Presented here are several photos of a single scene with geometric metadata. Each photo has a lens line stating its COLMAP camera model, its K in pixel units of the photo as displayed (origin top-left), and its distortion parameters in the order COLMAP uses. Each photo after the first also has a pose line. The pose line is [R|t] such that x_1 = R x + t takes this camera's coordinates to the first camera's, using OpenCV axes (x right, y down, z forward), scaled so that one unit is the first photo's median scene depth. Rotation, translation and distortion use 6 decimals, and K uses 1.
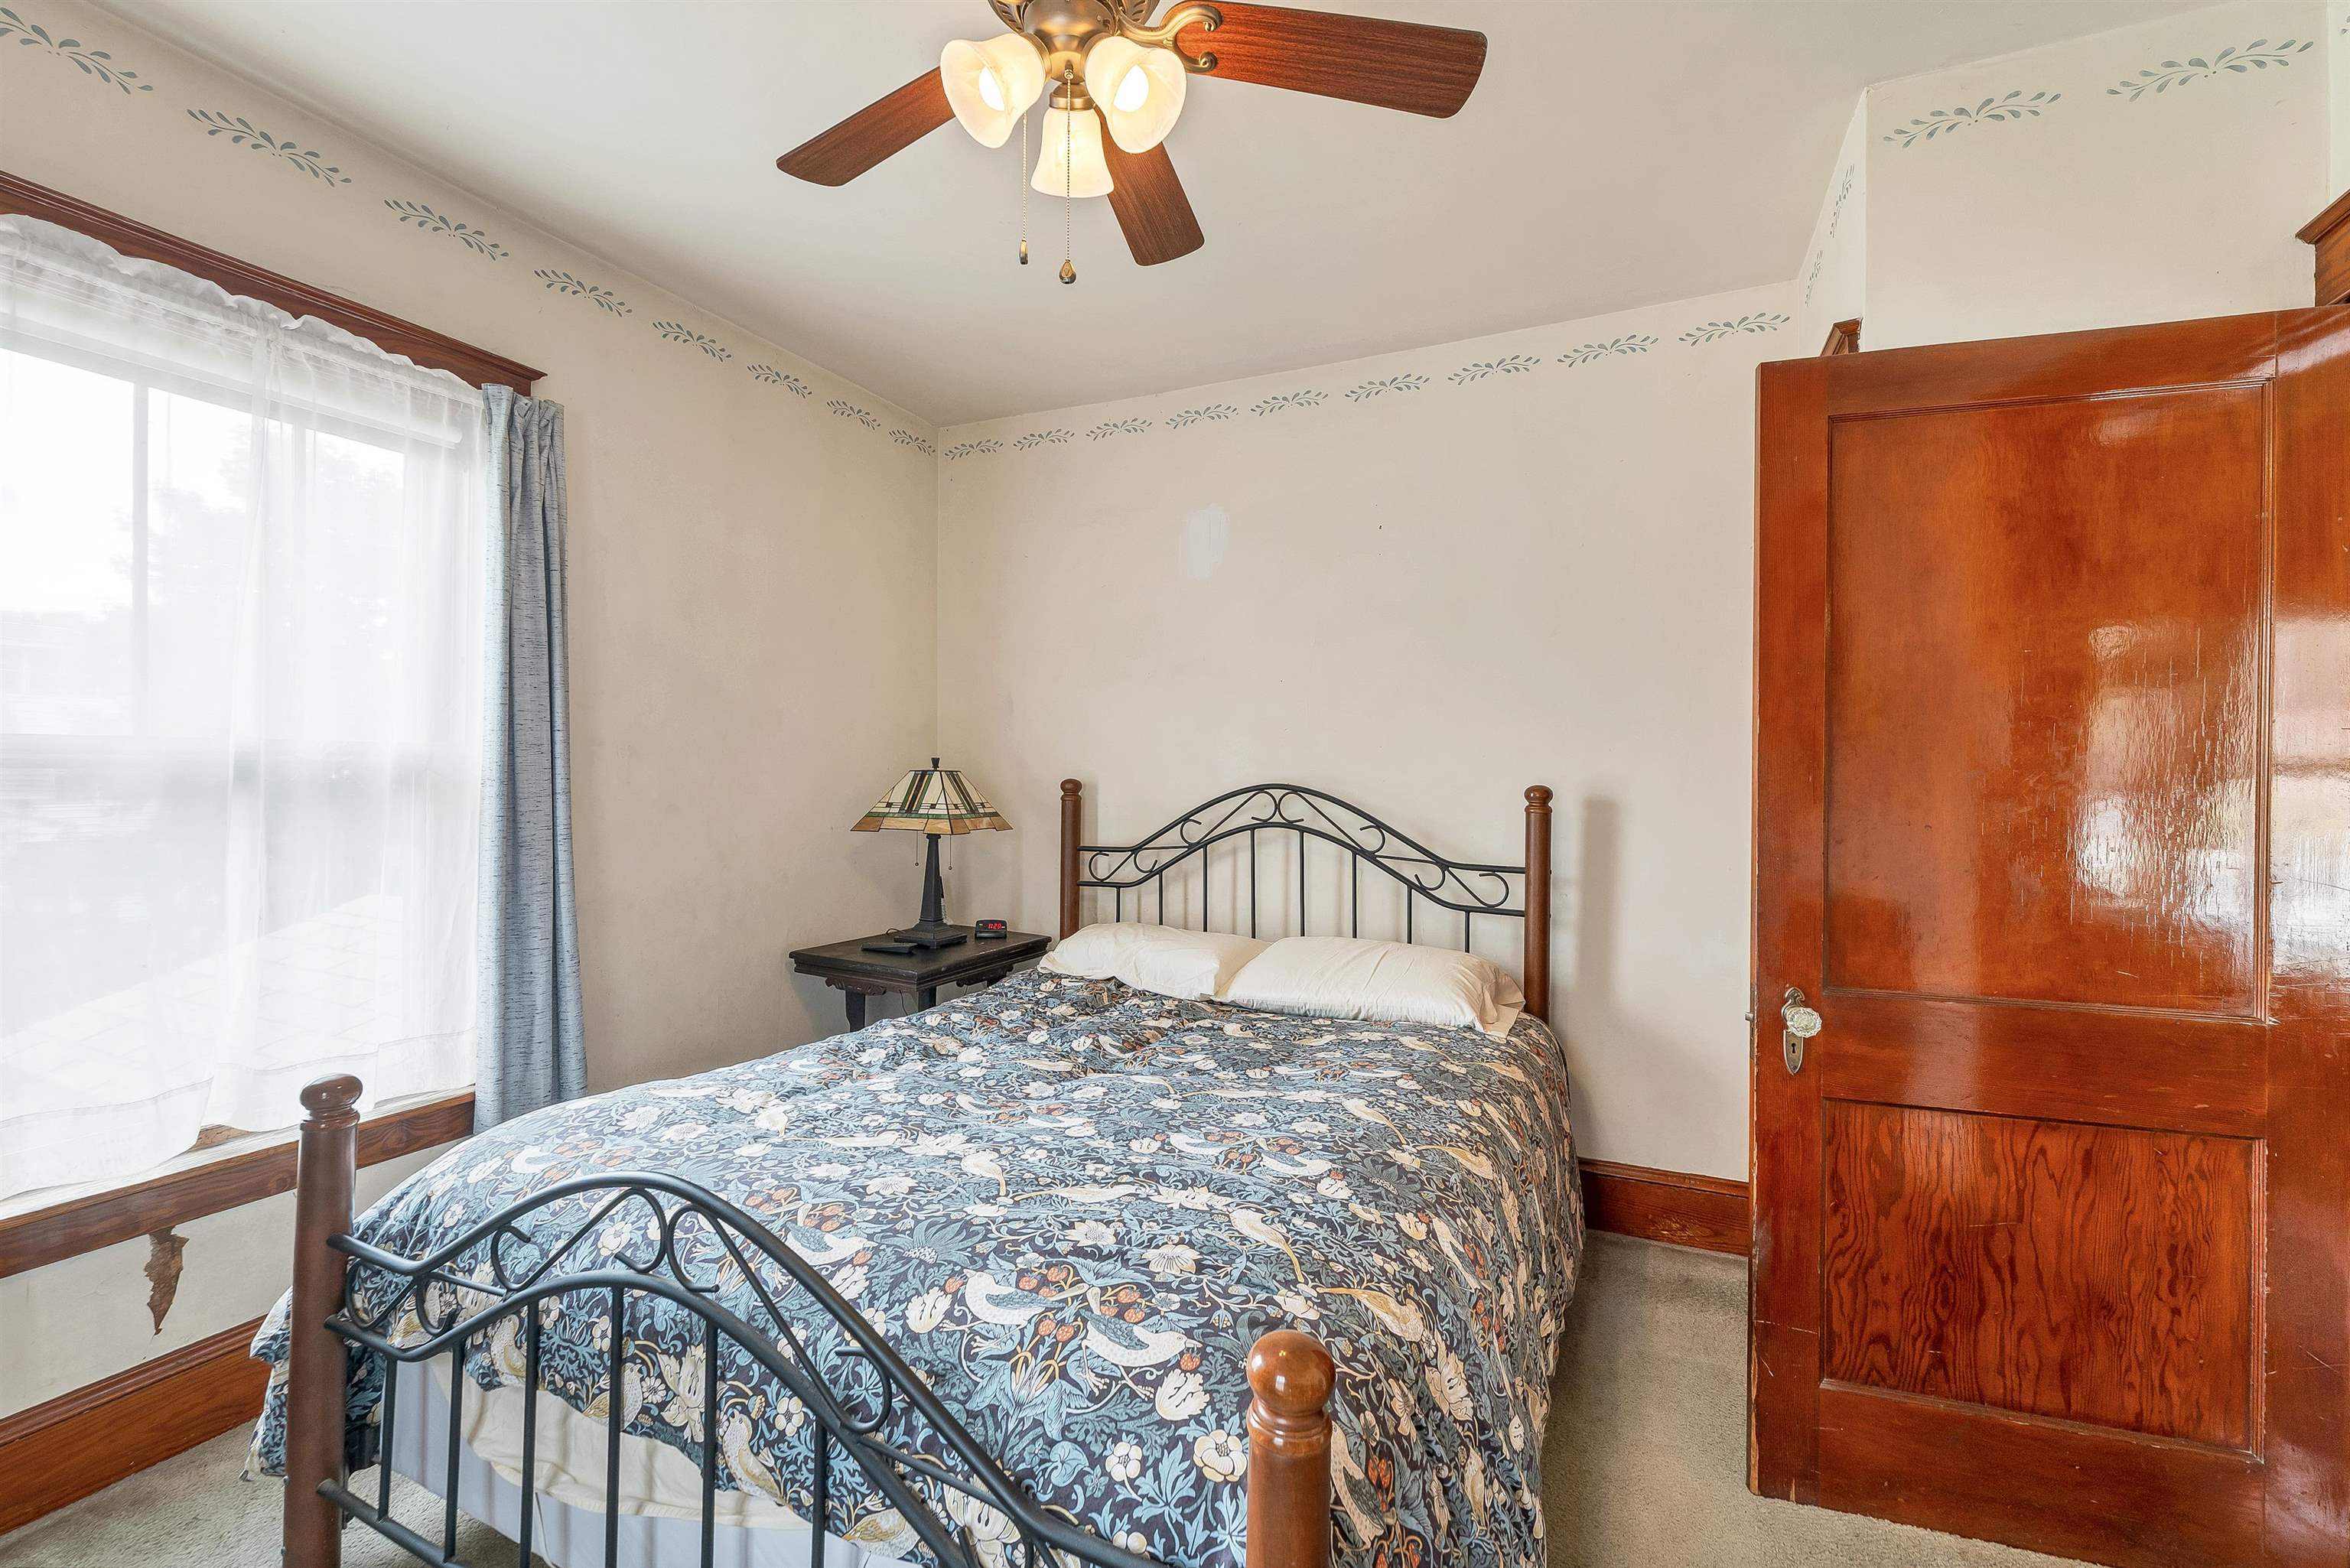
lens RADIAL K [[988.9, 0, 1175.0], [0, 988.9, 784.0], [0, 0, 1]] dist [0.001112, 0.000132]
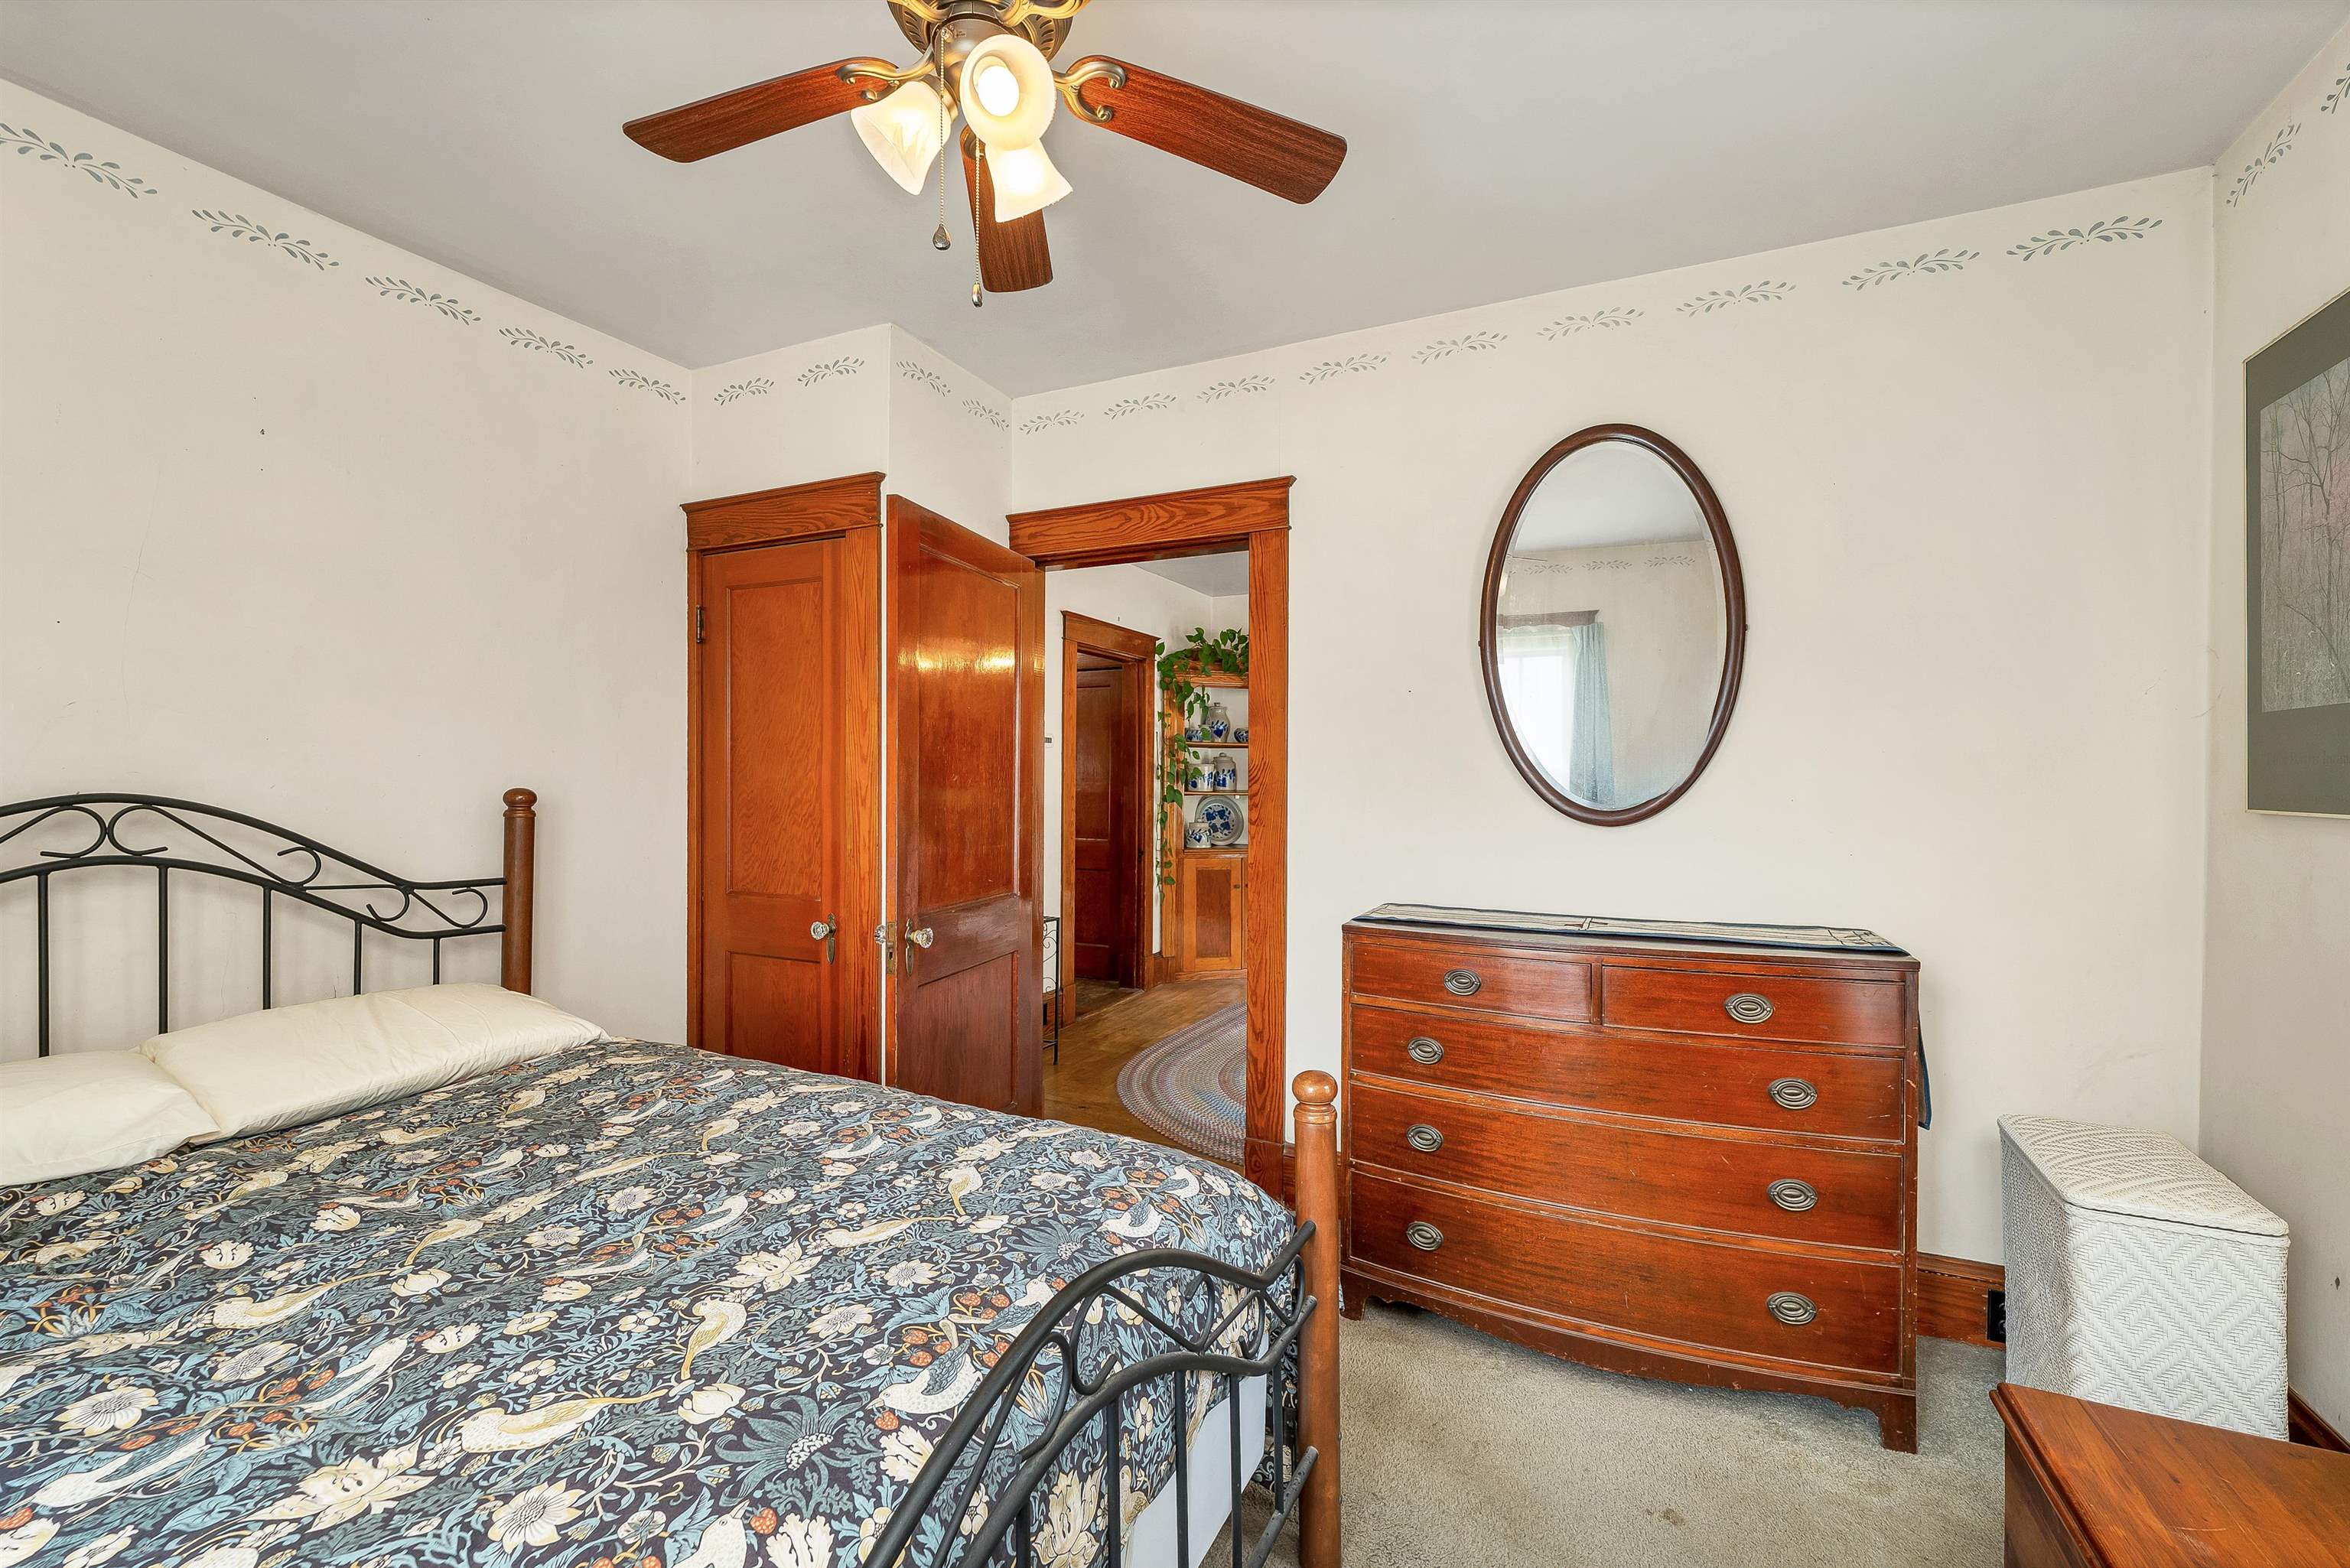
lens RADIAL K [[962.3, 0, 1175.0], [0, 962.3, 784.0], [0, 0, 1]] dist [-0.032334, 0.000066]
pose [[0.013152, -0.013921, 0.999817, -0.682855], [0.012480, 0.999827, 0.013757, -0.009027], [-0.999836, 0.012297, 0.013324, 0.483843]]
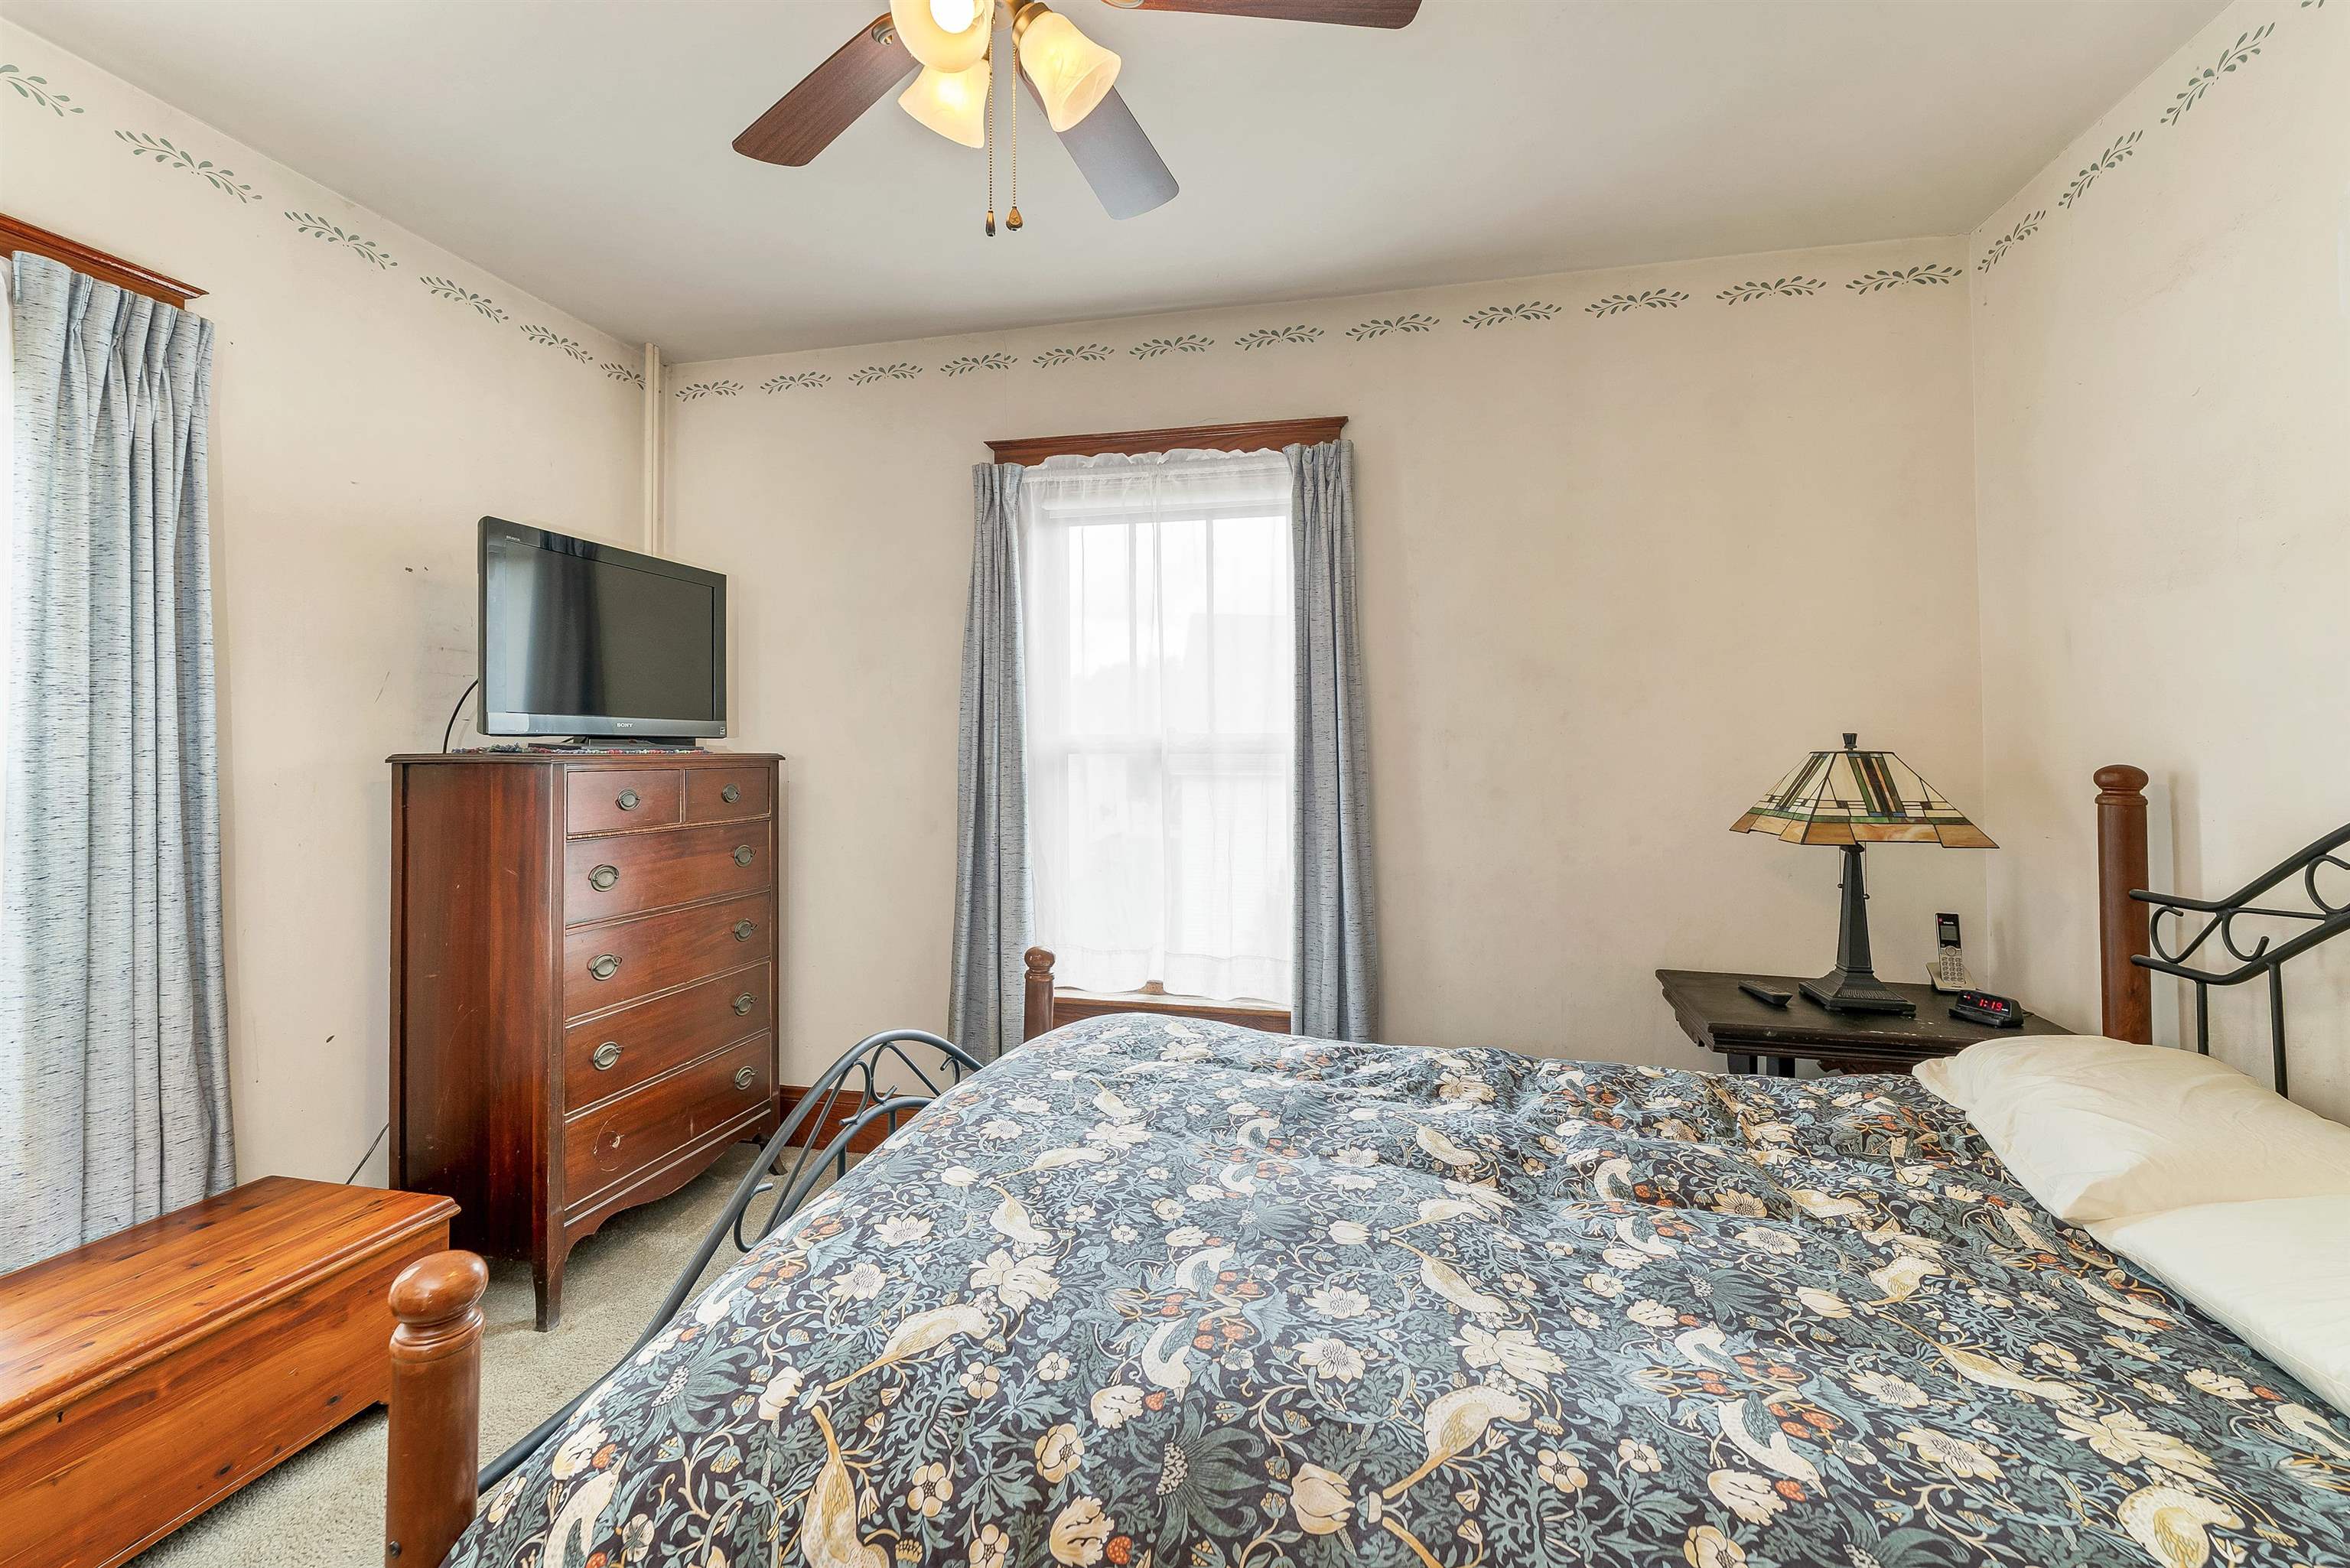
lens RADIAL K [[1024.4, 0, 1178.7], [0, 1024.4, 744.2], [0, 0, 1]] dist [0.000195, 0.000025]
pose [[0.209004, -0.016606, -0.977774, 0.545495], [-0.012338, 0.999731, -0.019616, 0.000968], [0.977837, 0.016163, 0.208743, 0.601275]]
